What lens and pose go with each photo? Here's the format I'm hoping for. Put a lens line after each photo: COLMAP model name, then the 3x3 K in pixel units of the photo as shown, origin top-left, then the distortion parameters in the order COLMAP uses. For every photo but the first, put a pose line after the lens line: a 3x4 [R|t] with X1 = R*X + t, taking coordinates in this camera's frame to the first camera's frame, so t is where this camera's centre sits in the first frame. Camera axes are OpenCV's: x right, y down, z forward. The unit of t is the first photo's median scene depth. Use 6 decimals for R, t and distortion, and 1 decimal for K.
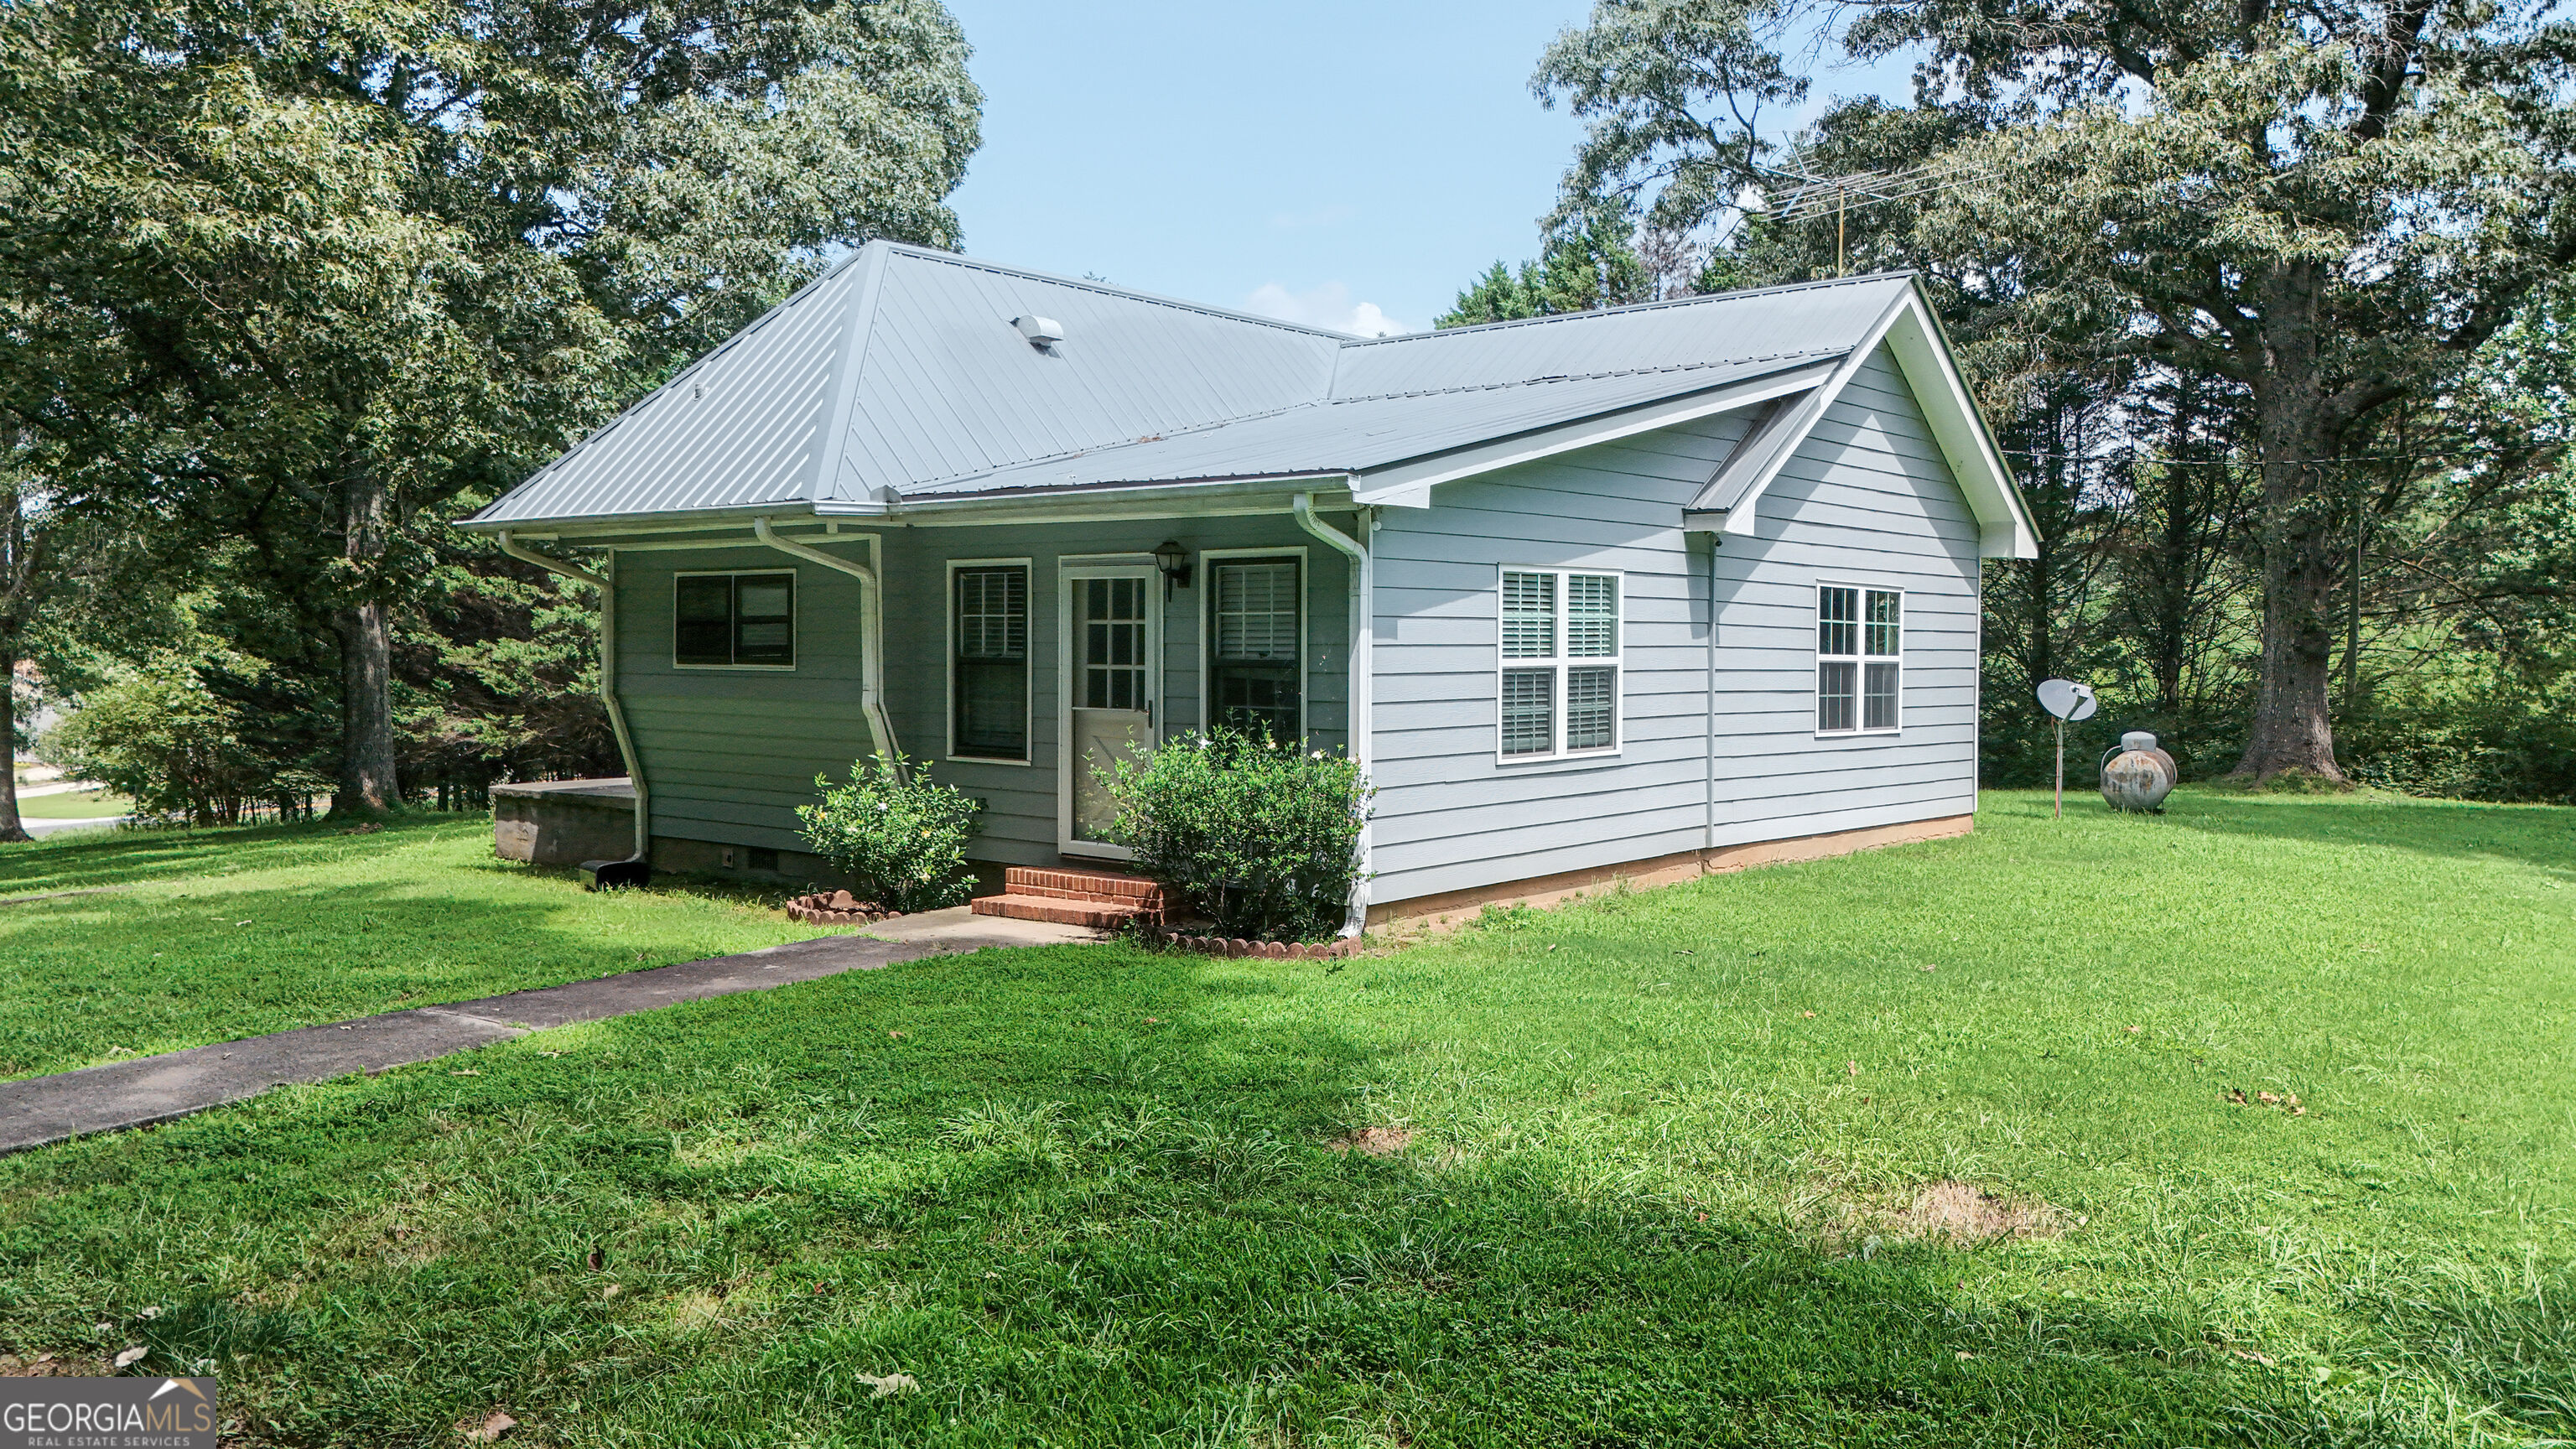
lens RADIAL K [[1912.3, 0, 1288.4], [0, 1912.3, 722.5], [0, 0, 1]] dist [0.061109, -0.027321]
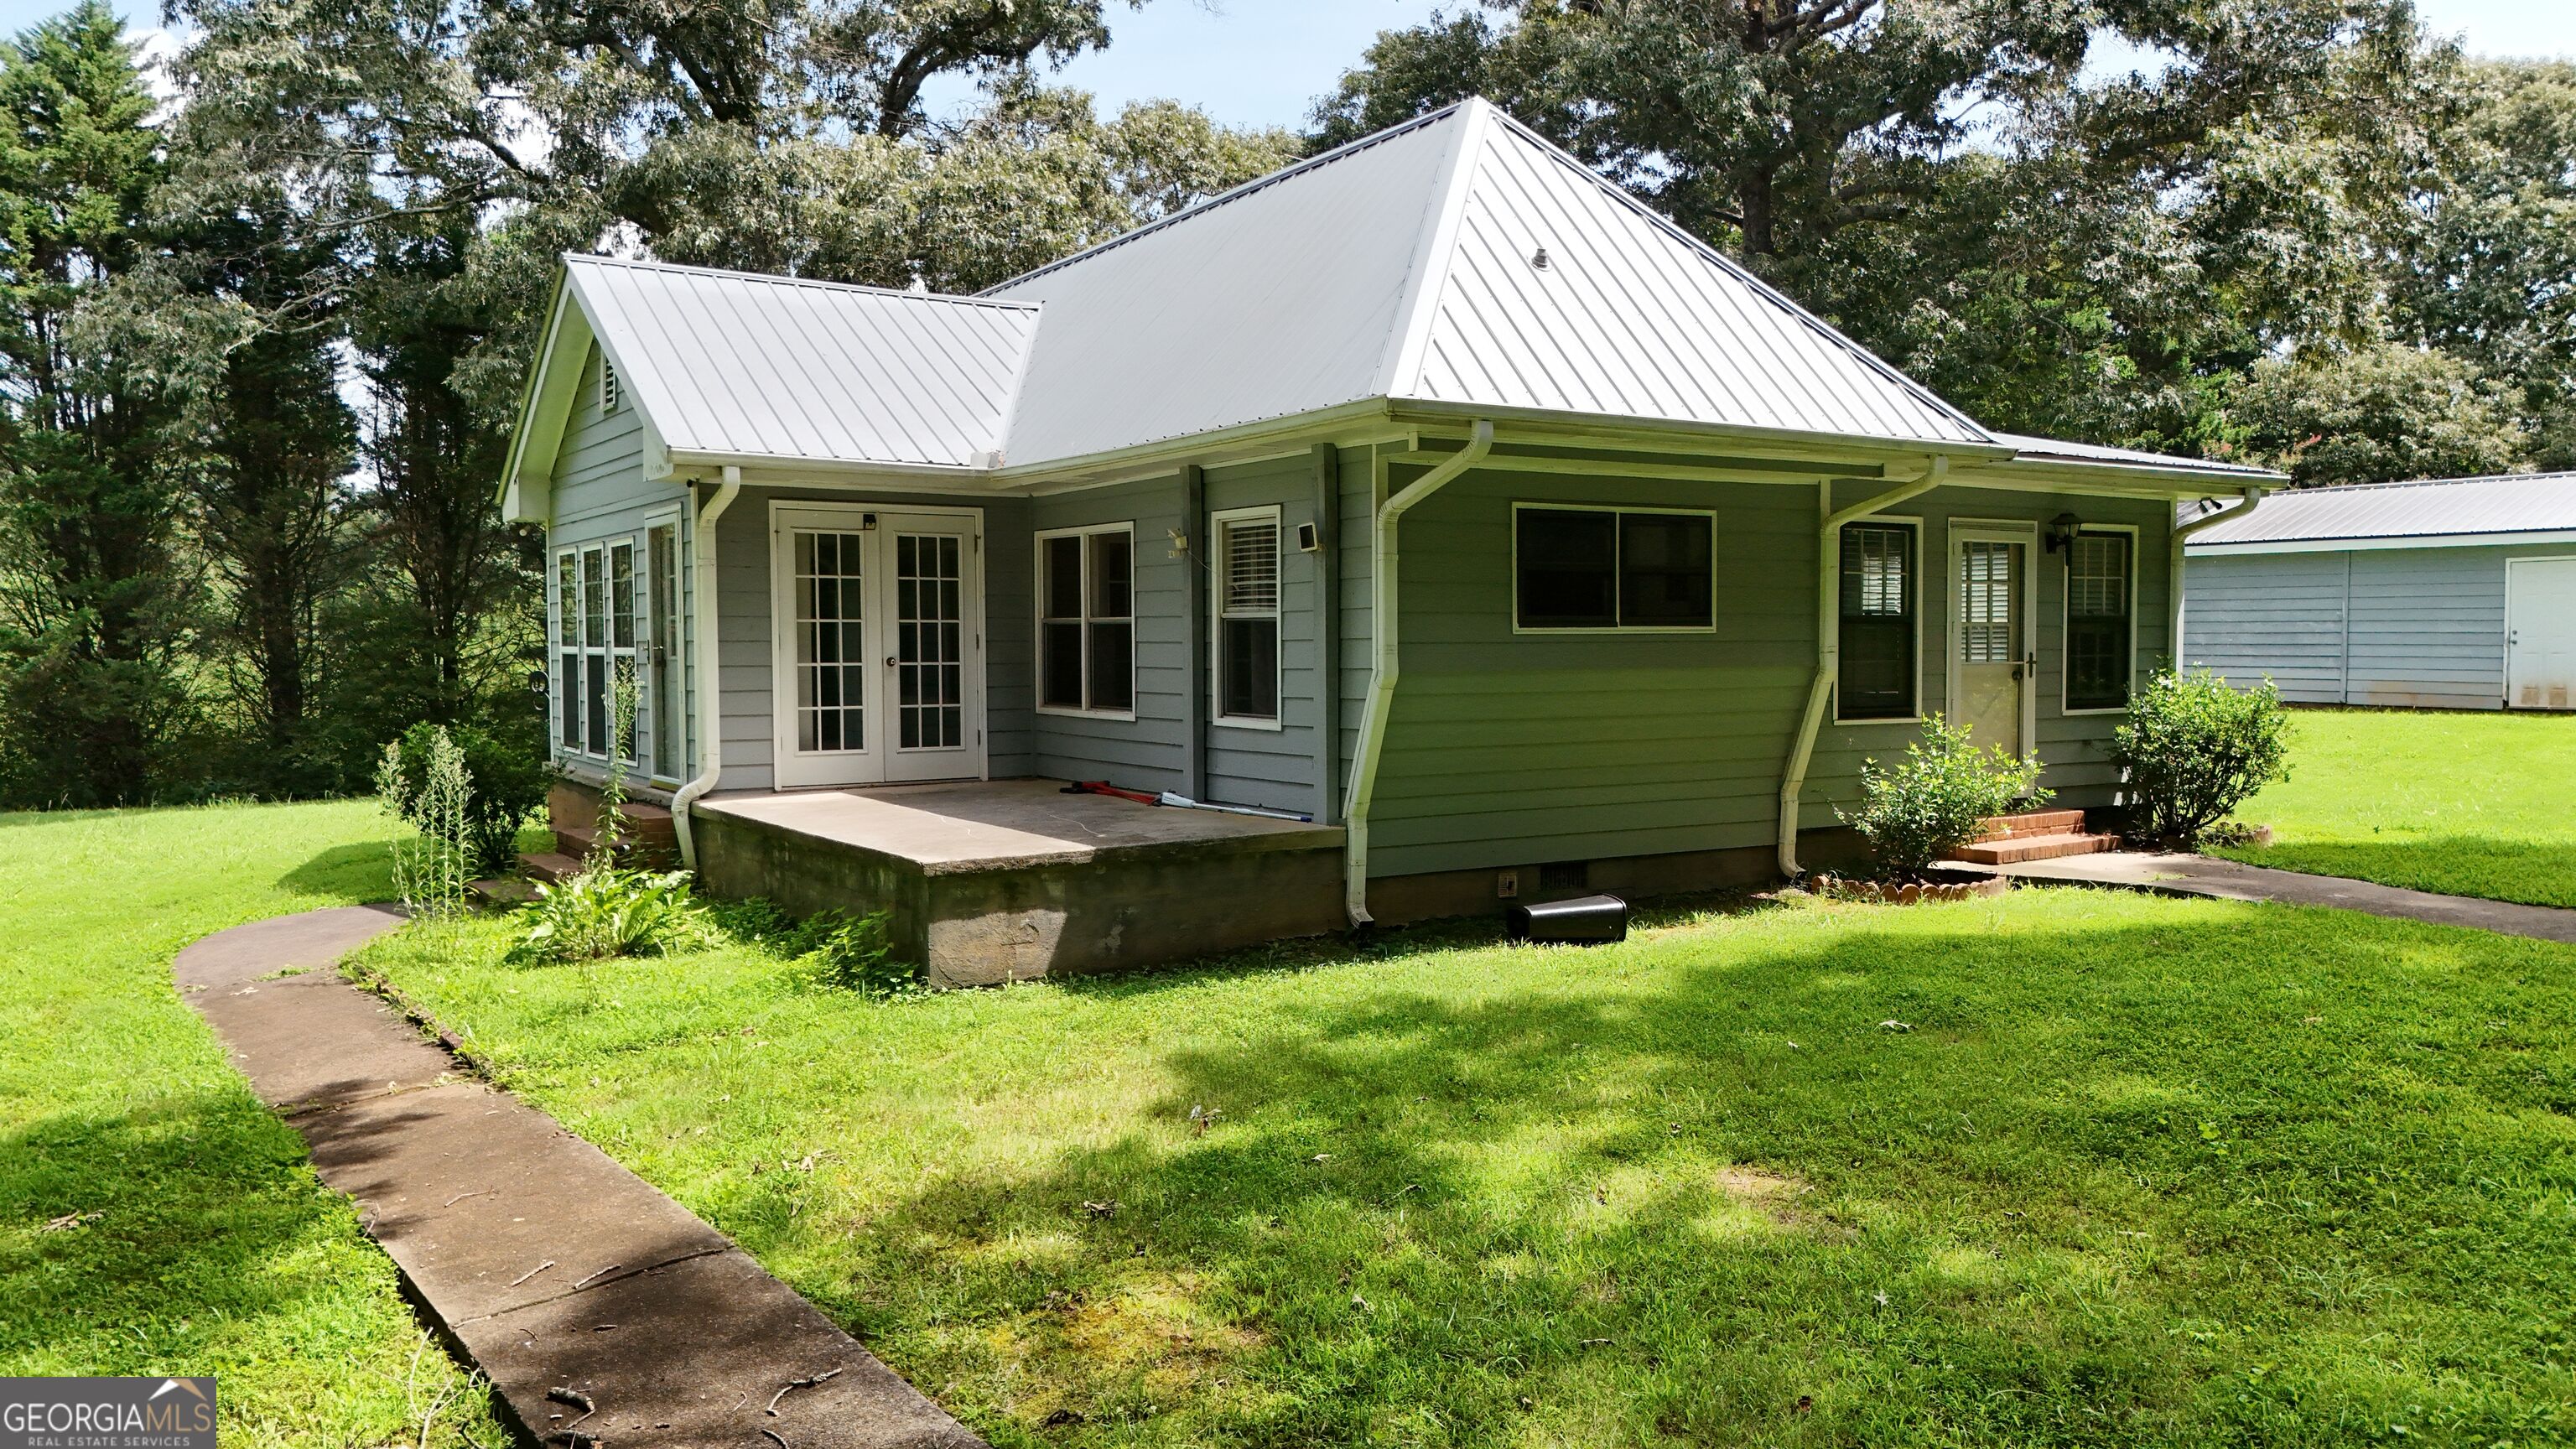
lens RADIAL K [[1912.3, 0, 1292.1], [0, 1912.3, 722.4], [0, 0, 1]] dist [0.061109, -0.027321]
pose [[0.279993, -0.055629, 0.958389, -1.049474], [0.037544, 0.998190, 0.046970, -0.031773], [-0.959268, 0.022830, 0.281575, 0.881618]]
